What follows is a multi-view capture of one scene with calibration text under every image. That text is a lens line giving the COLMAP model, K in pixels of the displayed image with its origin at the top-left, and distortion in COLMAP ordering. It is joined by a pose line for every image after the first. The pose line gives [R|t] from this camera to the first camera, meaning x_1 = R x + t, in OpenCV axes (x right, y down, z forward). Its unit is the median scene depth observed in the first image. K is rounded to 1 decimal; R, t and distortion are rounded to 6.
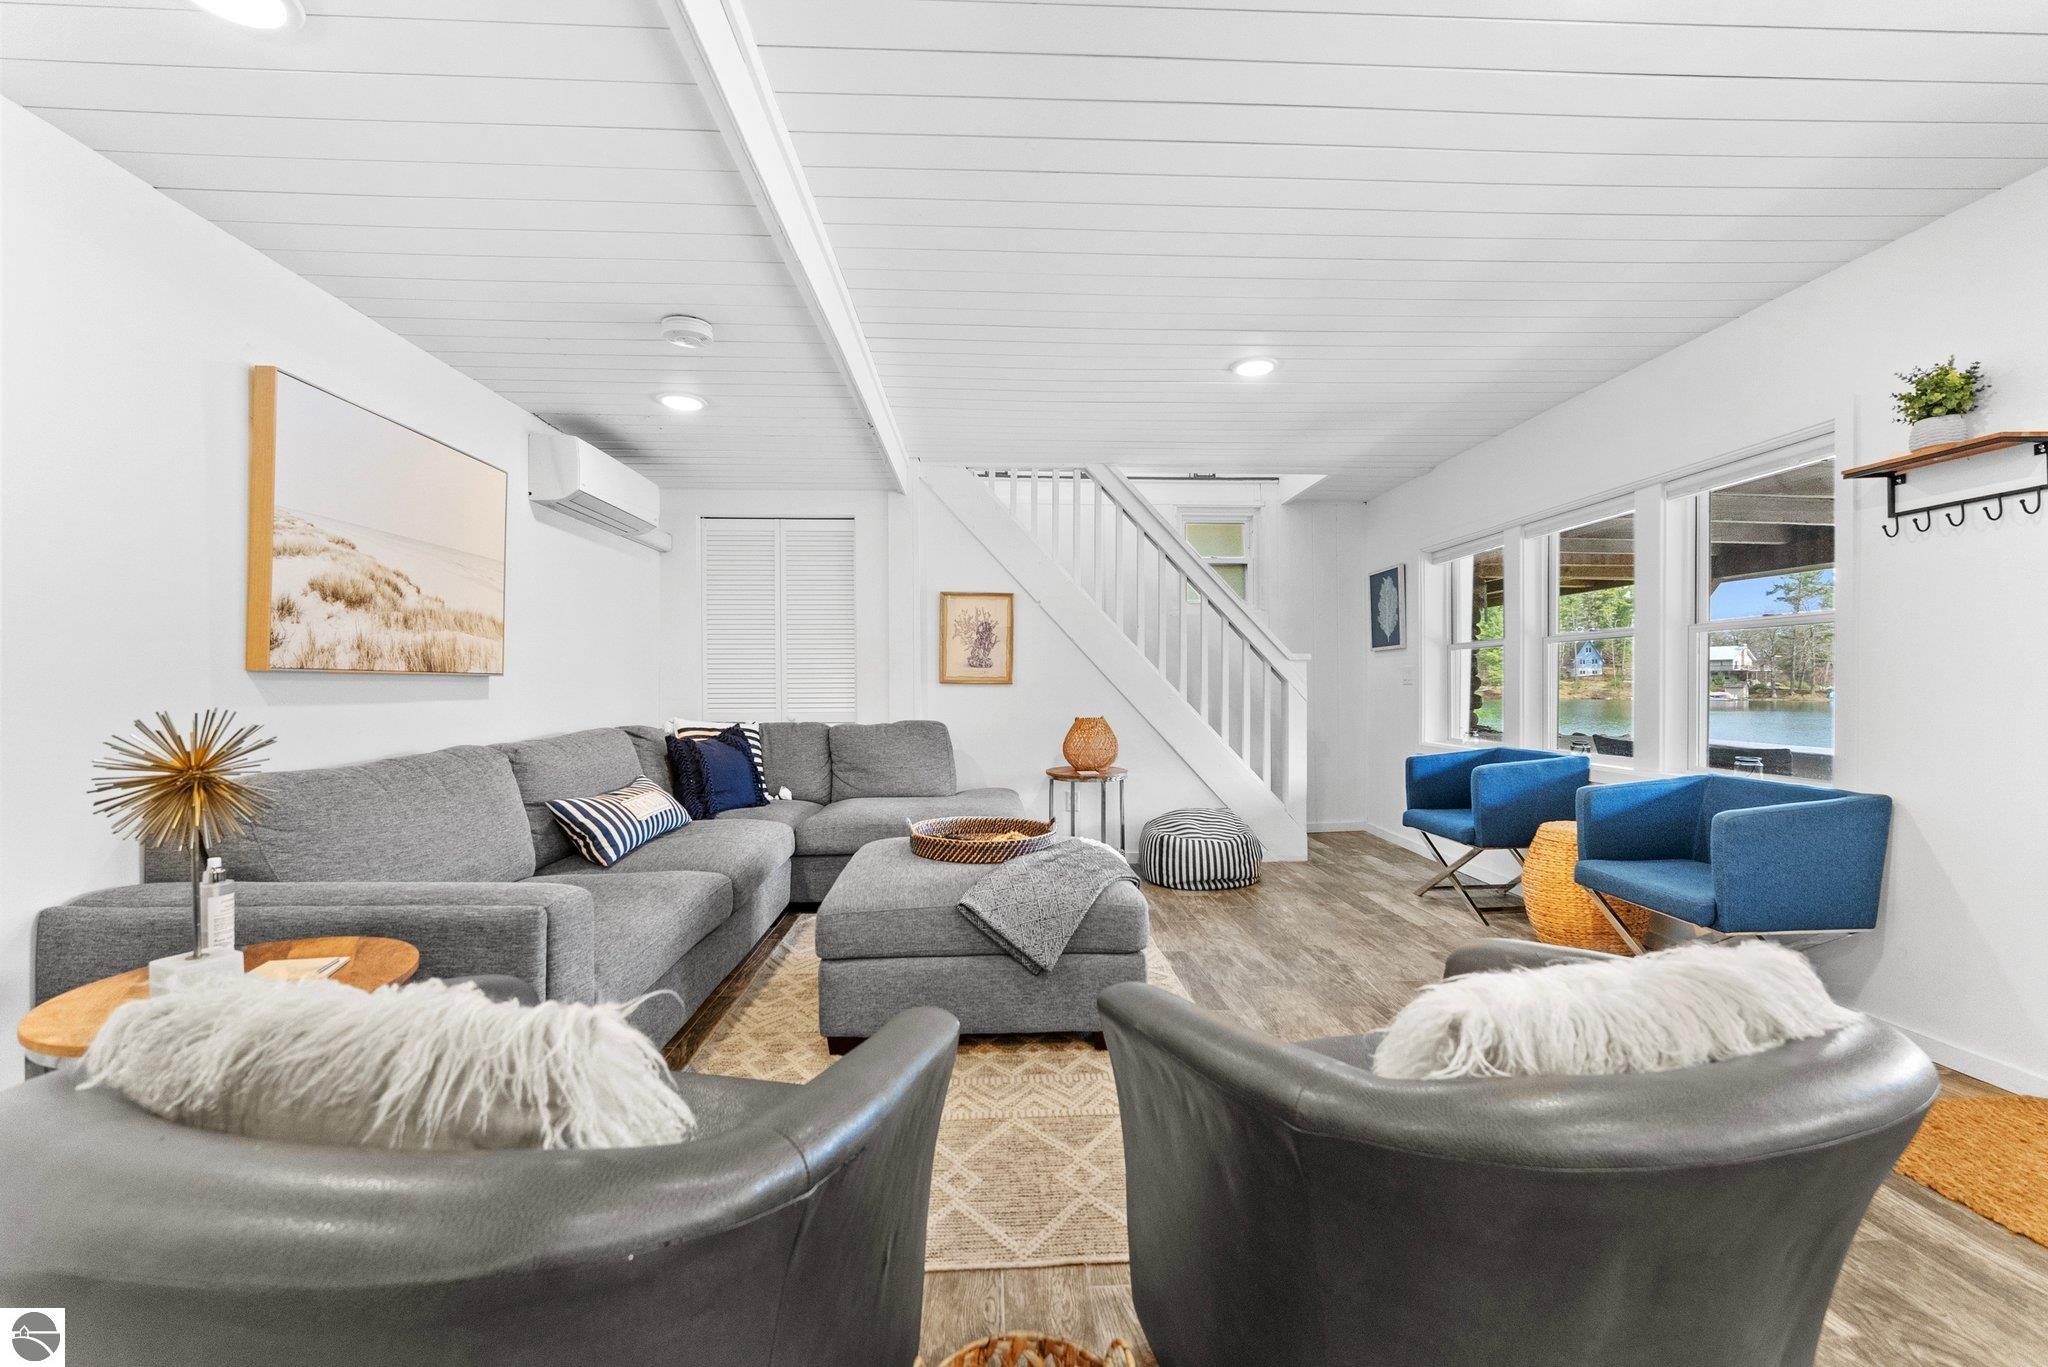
lens RADIAL K [[827.4, 0, 1036.0], [0, 827.4, 690.1], [0, 0, 1]] dist [-0.011279, 0.002269]
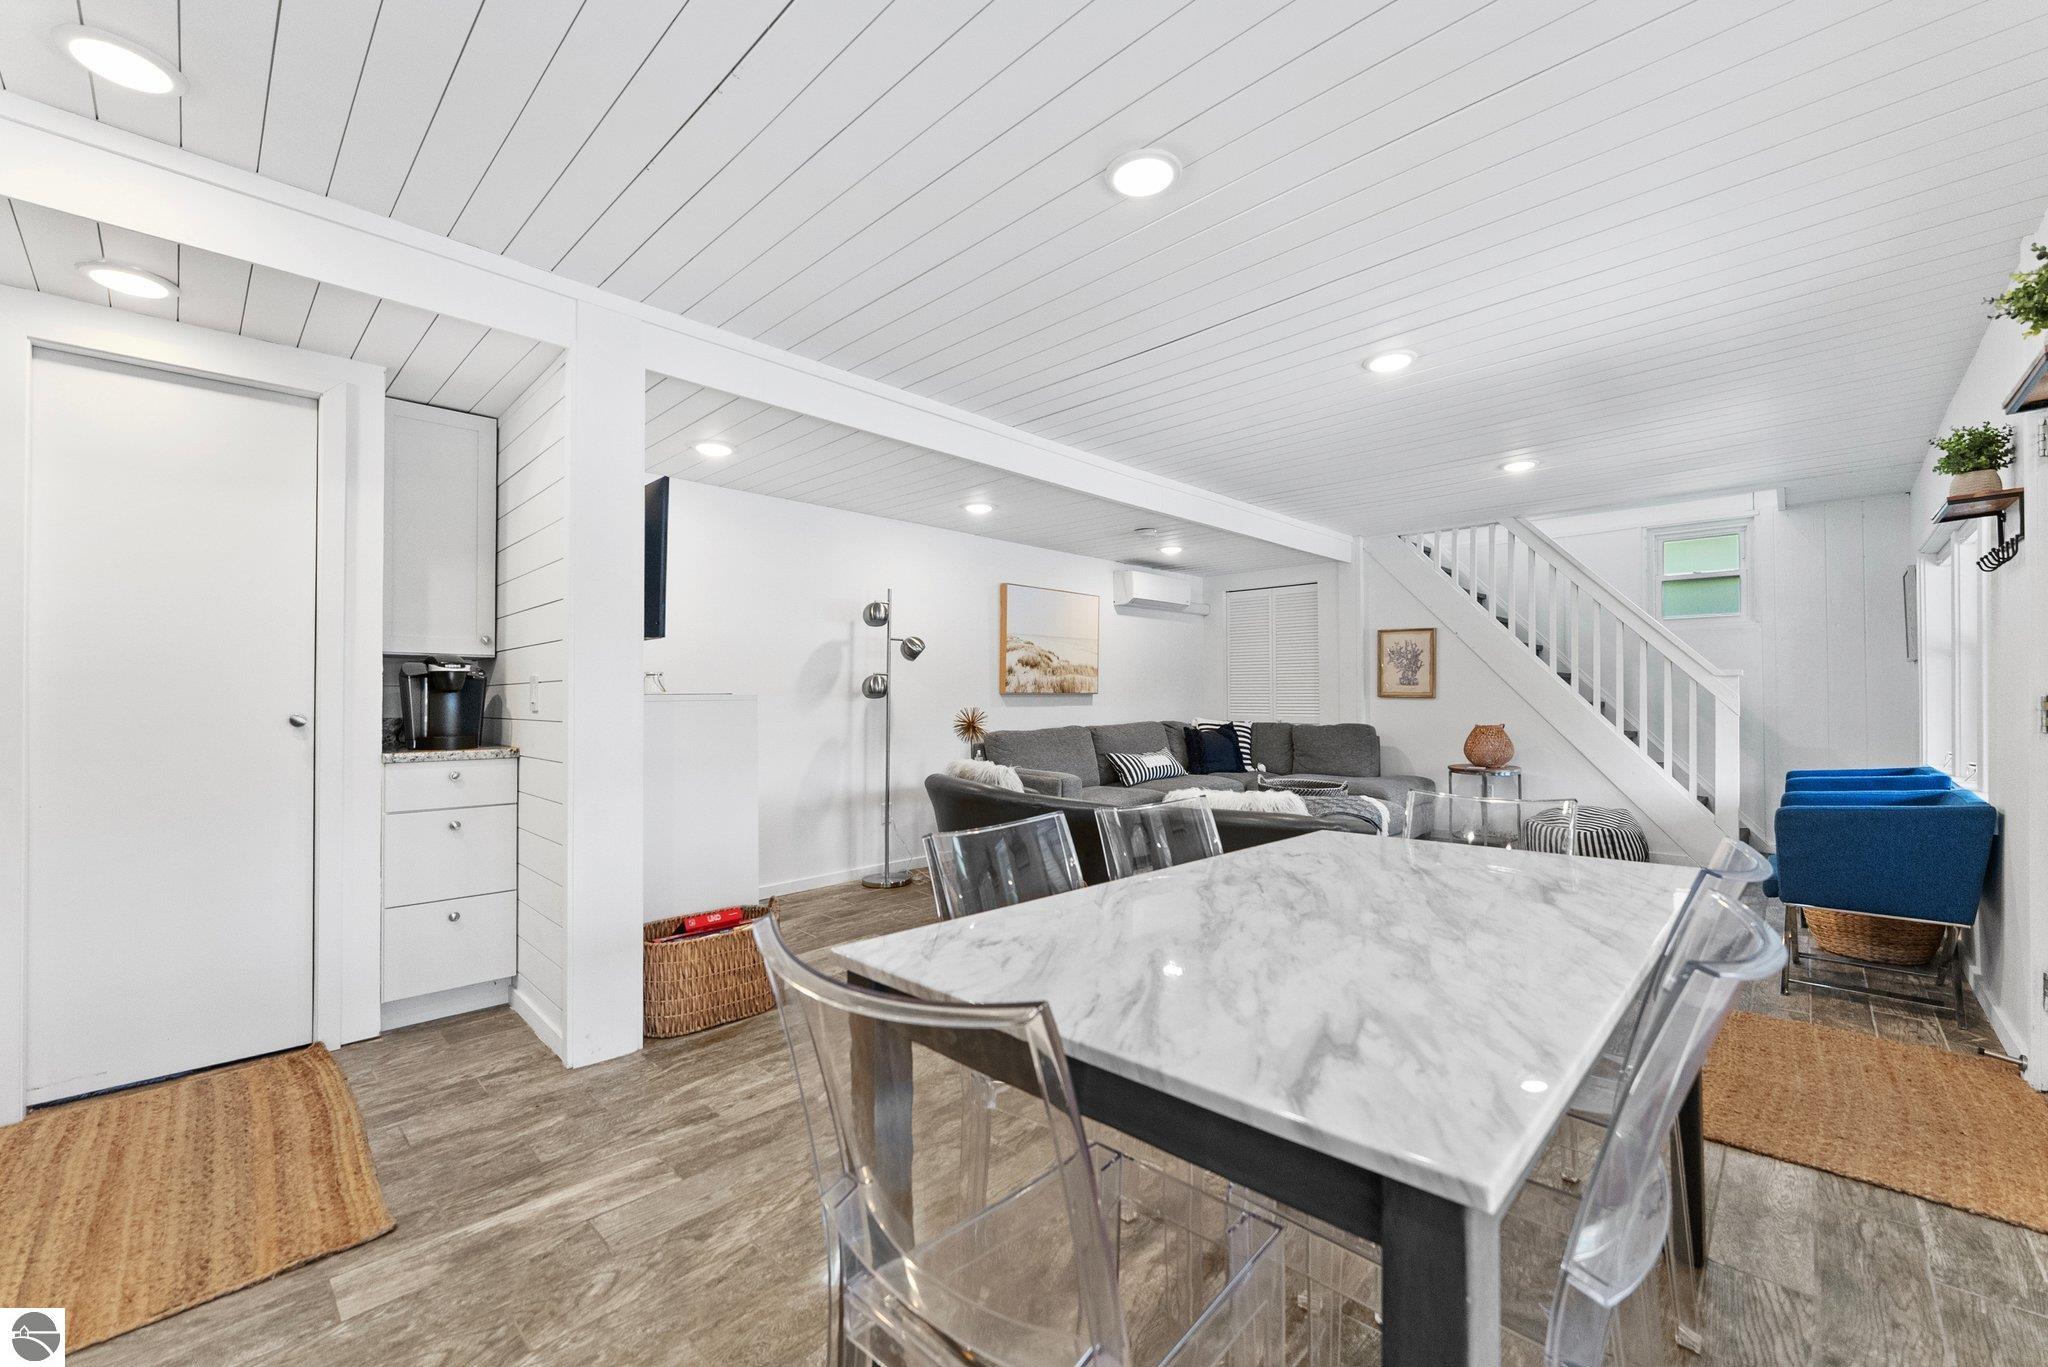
lens RADIAL K [[827.4, 0, 1023.8], [0, 827.4, 685.7], [0, 0, 1]] dist [-0.011279, 0.002269]
pose [[0.681475, -0.007546, -0.731802, 0.731619], [-0.003565, 0.999901, -0.013631, -0.009242], [0.731832, 0.011898, 0.681381, -0.541715]]
